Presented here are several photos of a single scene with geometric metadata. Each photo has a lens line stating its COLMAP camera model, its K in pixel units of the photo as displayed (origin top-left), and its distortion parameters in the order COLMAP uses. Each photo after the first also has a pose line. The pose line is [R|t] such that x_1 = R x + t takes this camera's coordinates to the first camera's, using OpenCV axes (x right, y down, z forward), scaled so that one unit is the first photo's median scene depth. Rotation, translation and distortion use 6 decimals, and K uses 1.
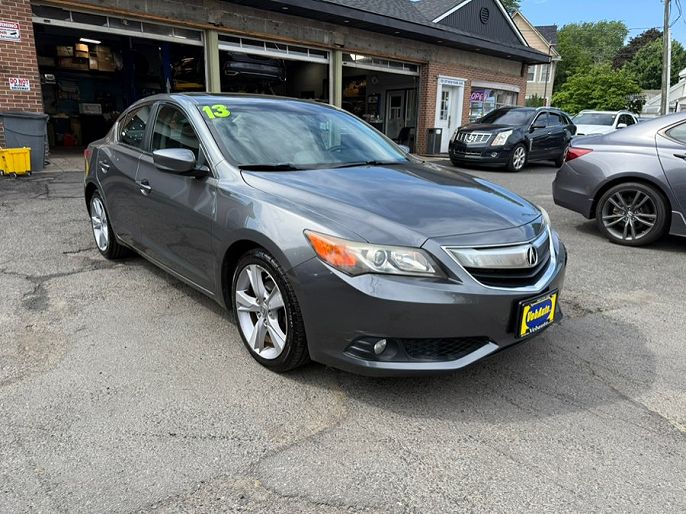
lens RADIAL K [[485.7, 0, 343.0], [0, 485.7, 257.0], [0, 0, 1]] dist [0.007302, -0.017366]
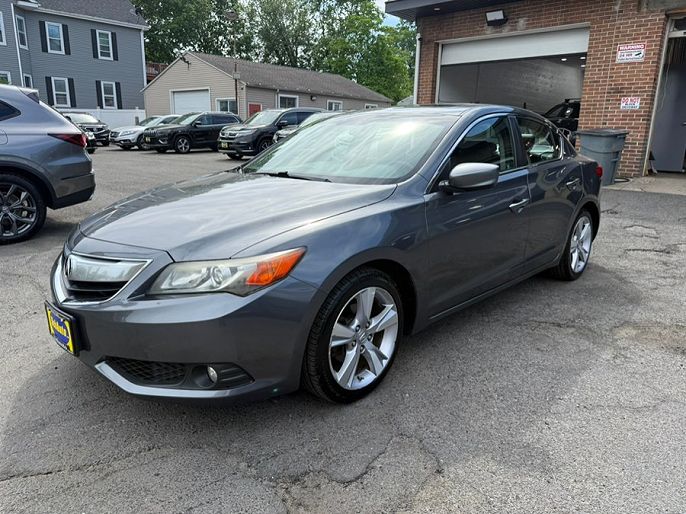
lens RADIAL K [[485.7, 0, 343.0], [0, 485.7, 257.0], [0, 0, 1]] dist [0.007302, -0.017366]
pose [[0.107282, 0.225630, -0.968288, 0.263203], [-0.267510, 0.944544, 0.190458, -0.065112], [0.957564, 0.238594, 0.161691, 0.260744]]
